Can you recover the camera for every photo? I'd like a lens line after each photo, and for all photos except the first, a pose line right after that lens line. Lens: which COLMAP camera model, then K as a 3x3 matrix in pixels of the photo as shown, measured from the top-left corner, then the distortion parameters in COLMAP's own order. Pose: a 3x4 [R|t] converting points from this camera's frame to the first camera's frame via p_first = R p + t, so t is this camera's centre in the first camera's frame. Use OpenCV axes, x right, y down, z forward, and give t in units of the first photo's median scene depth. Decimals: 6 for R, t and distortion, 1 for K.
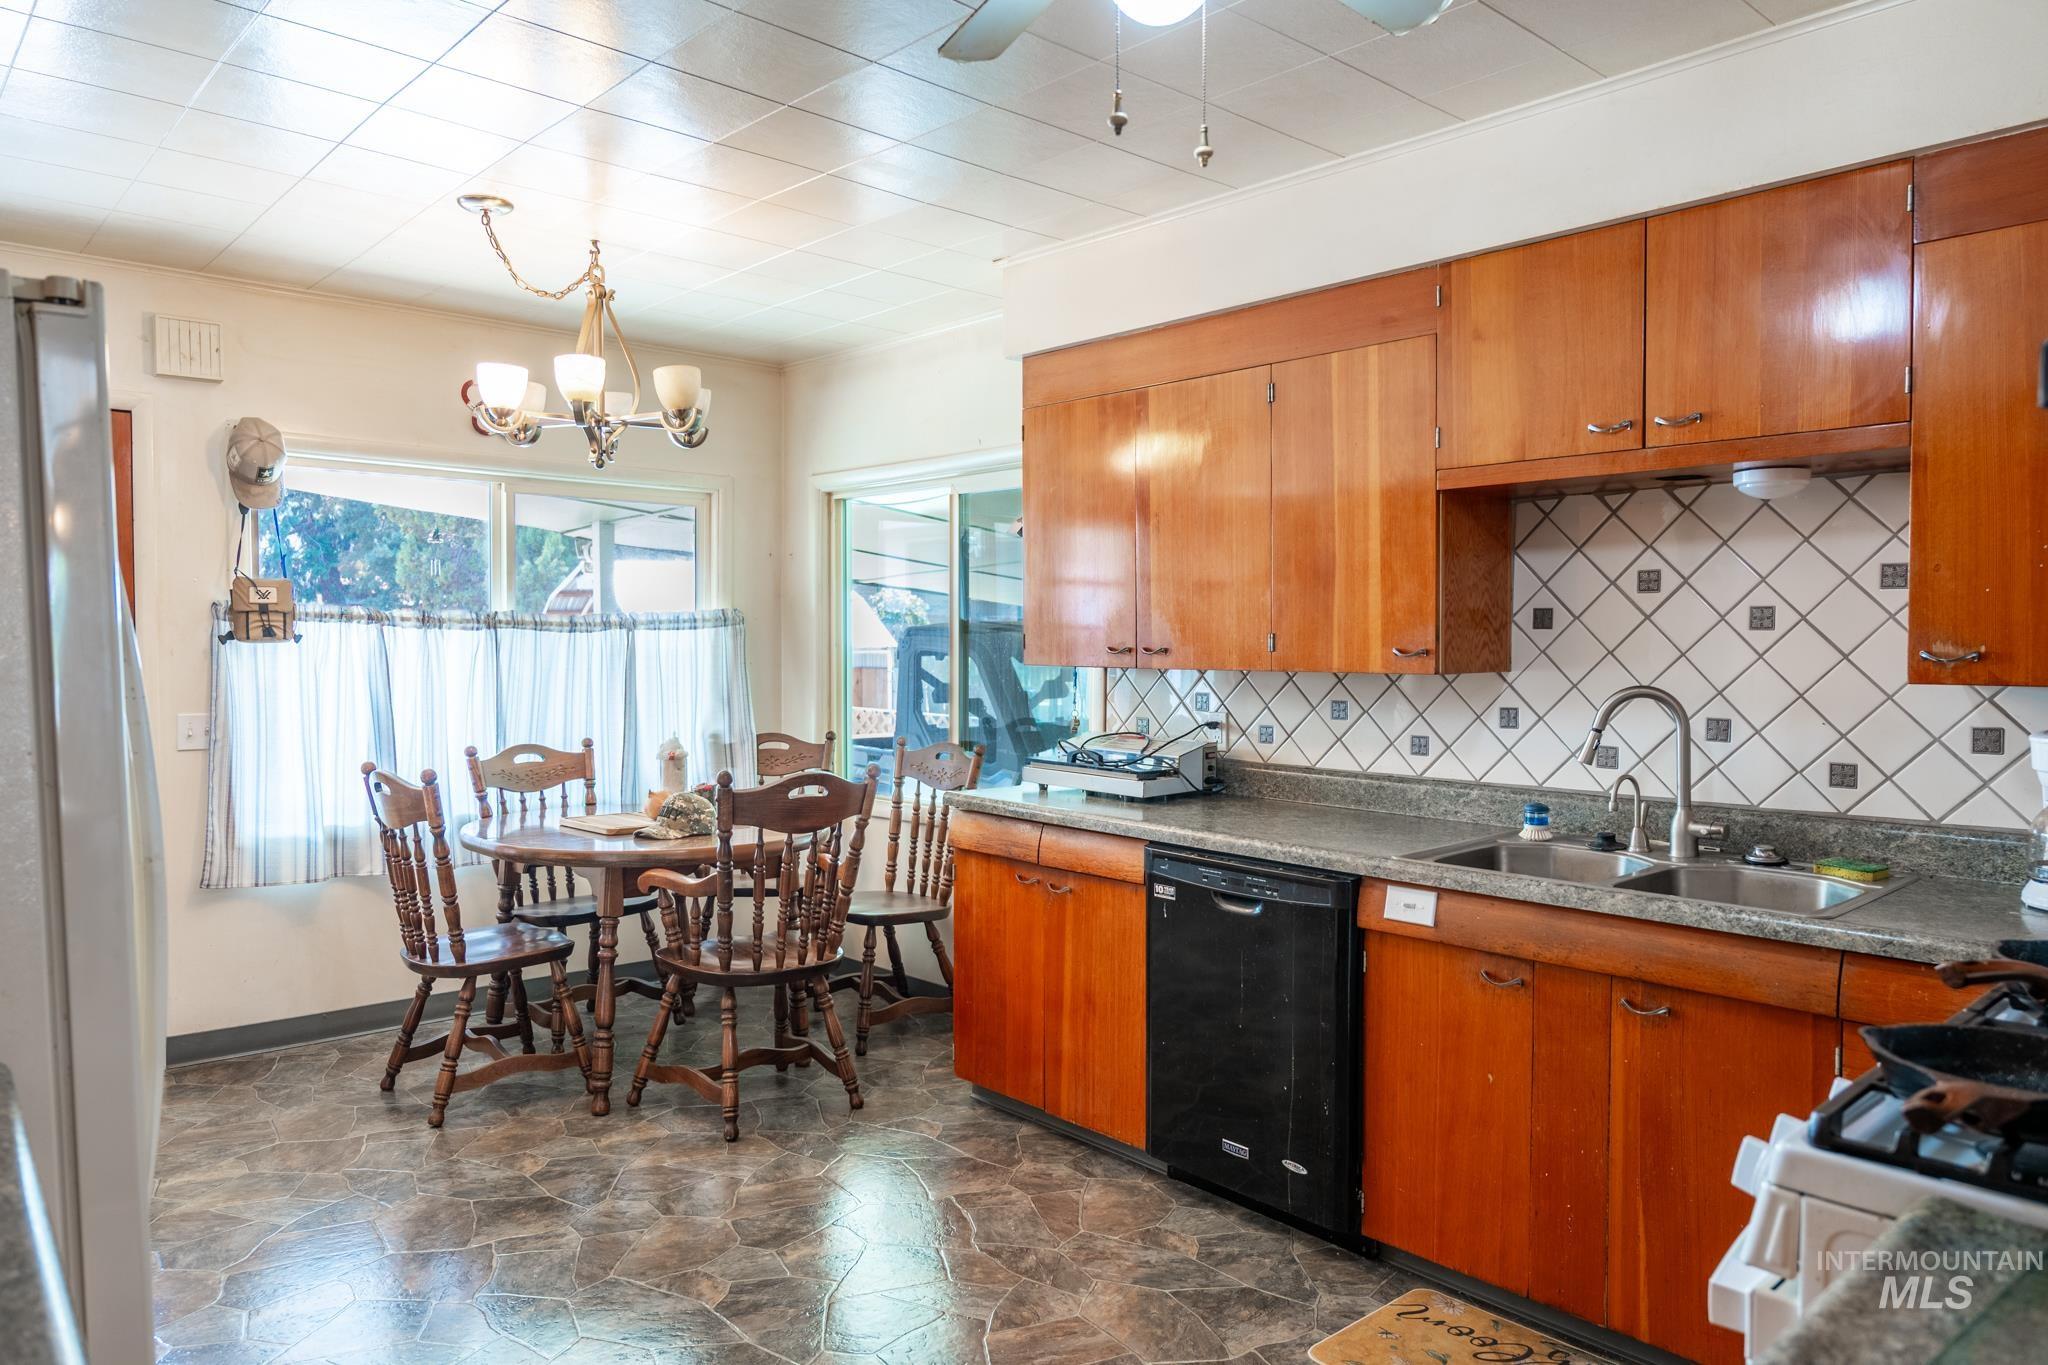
lens RADIAL K [[1355.2, 0, 1016.2], [0, 1355.2, 677.6], [0, 0, 1]] dist [-0.011389, -0.001224]
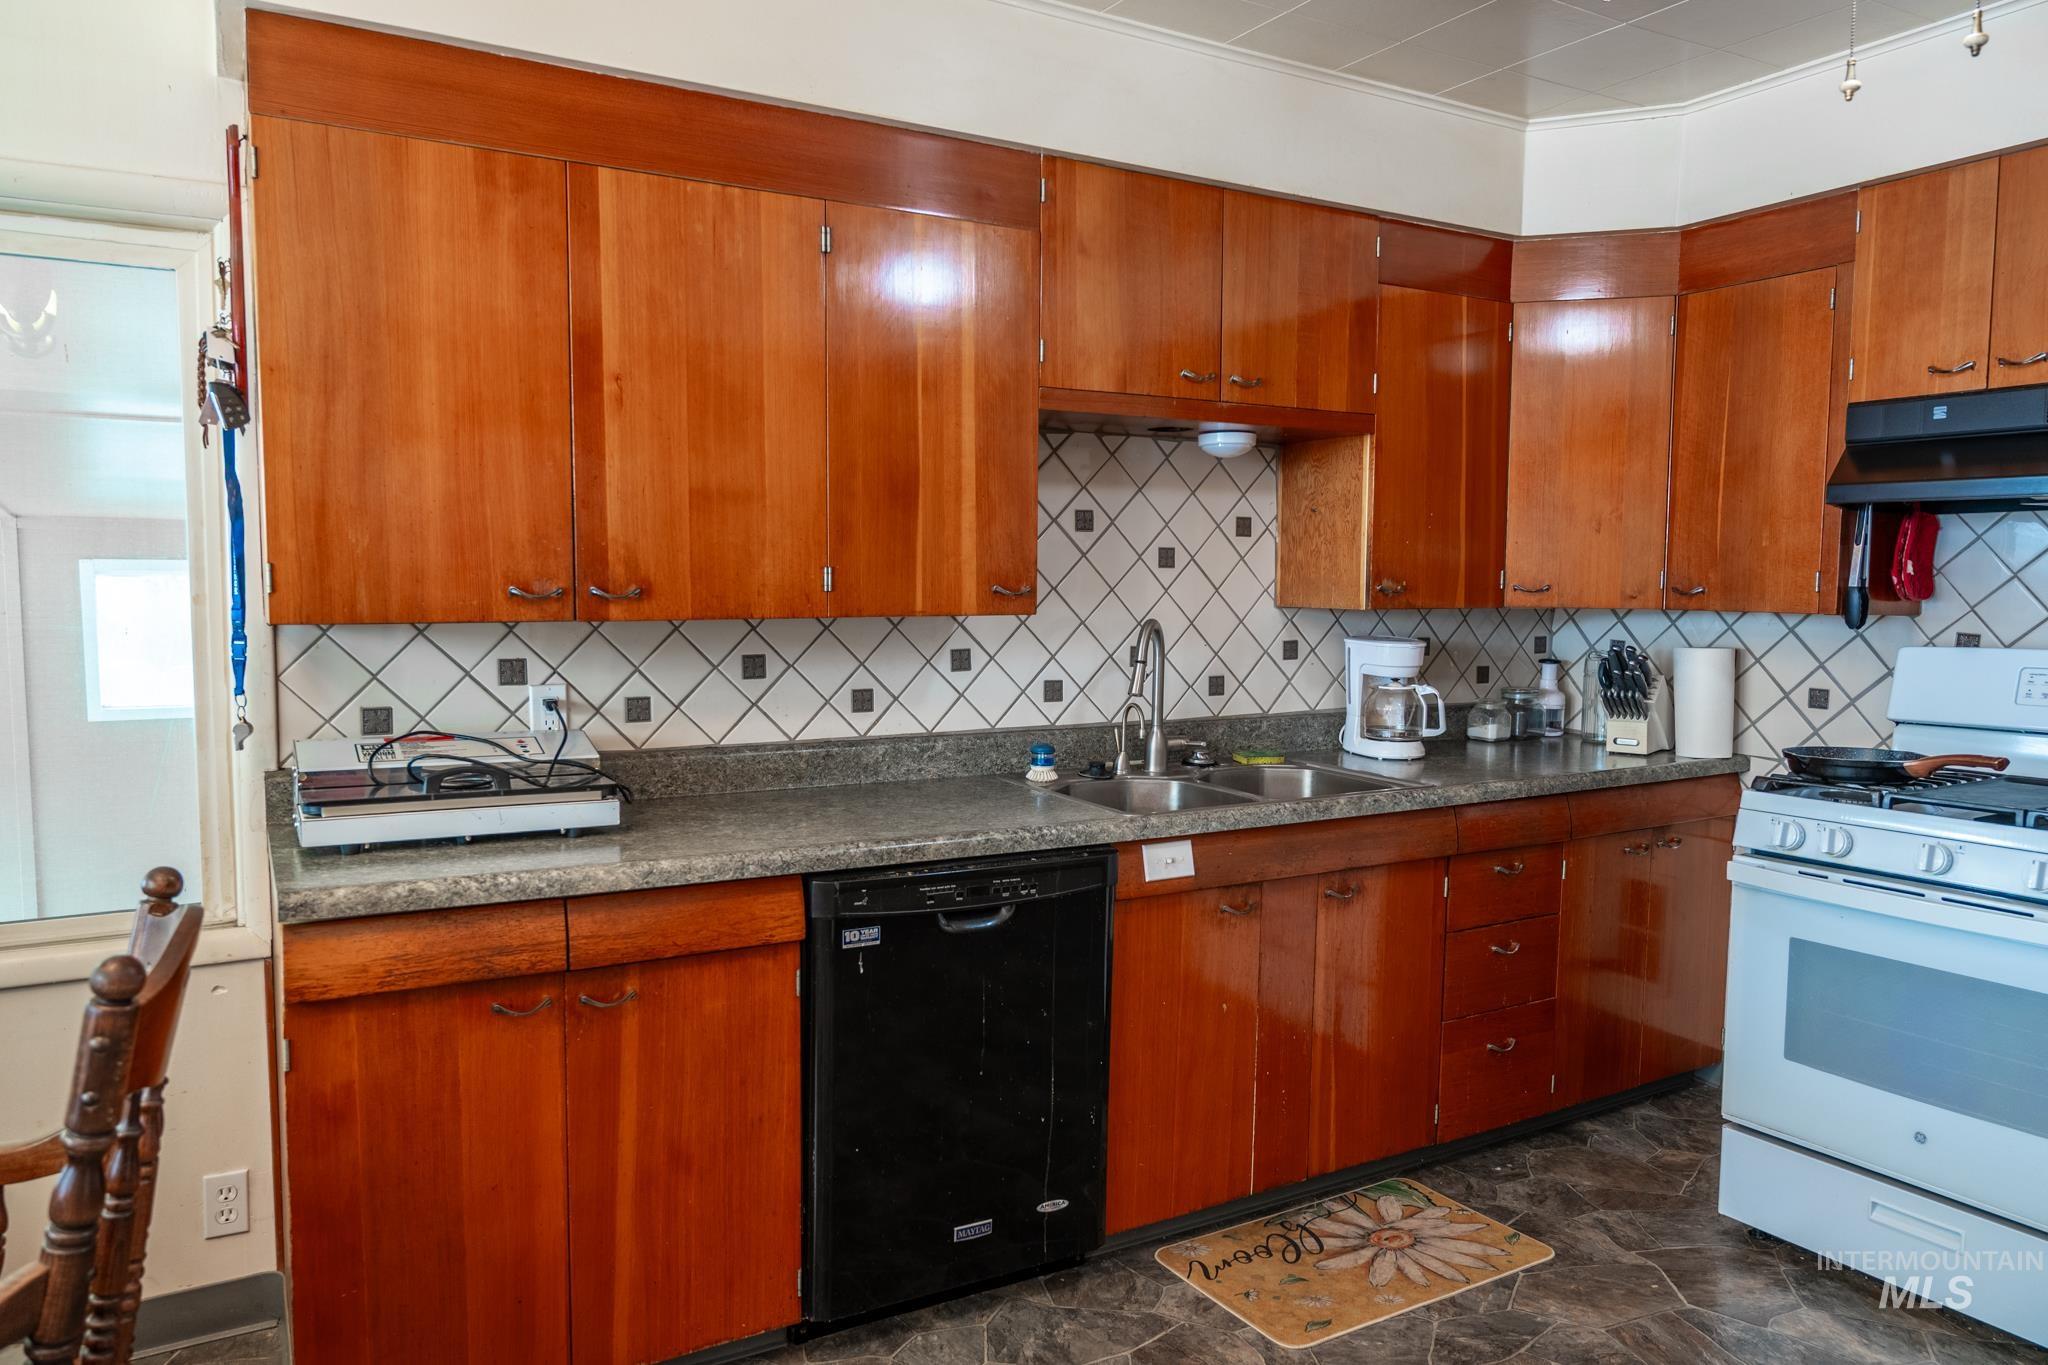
lens RADIAL K [[1355.2, 0, 1021.3], [0, 1355.2, 682.7], [0, 0, 1]] dist [-0.011389, -0.001224]
pose [[0.205691, -0.076990, 0.975584, -0.682673], [0.024245, 0.996995, 0.073568, -0.028180], [-0.978317, 0.008521, 0.206940, 0.968341]]
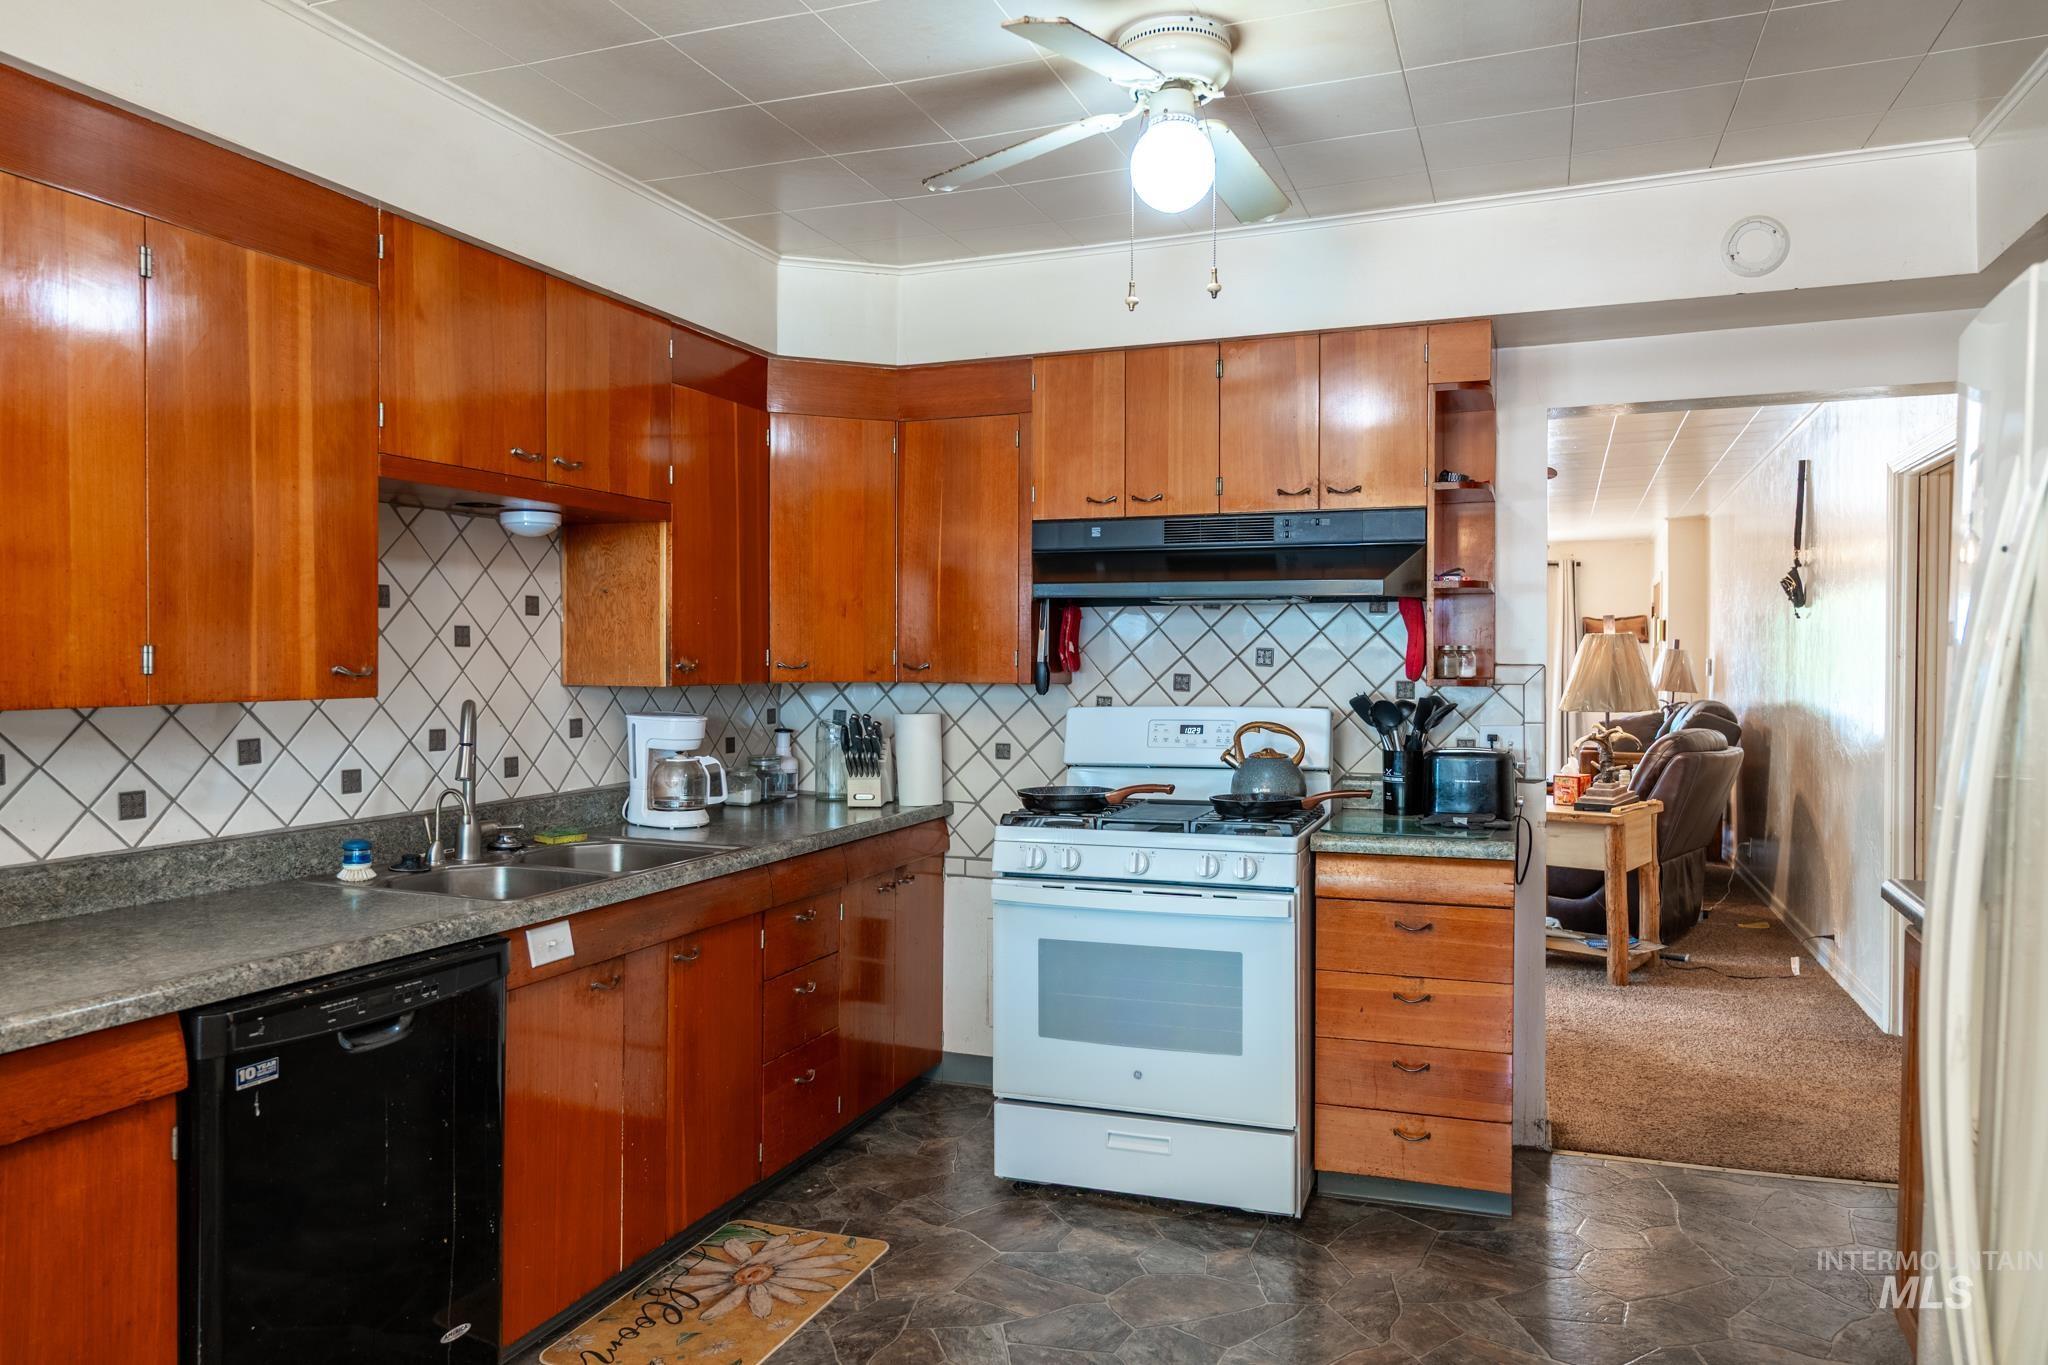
lens RADIAL K [[1355.2, 0, 1026.9], [0, 1355.2, 680.6], [0, 0, 1]] dist [-0.011389, -0.001224]
pose [[-0.460177, -0.016724, 0.887670, -0.722770], [0.023663, 0.999236, 0.031093, -0.034167], [-0.887512, 0.035313, -0.459430, 1.209032]]
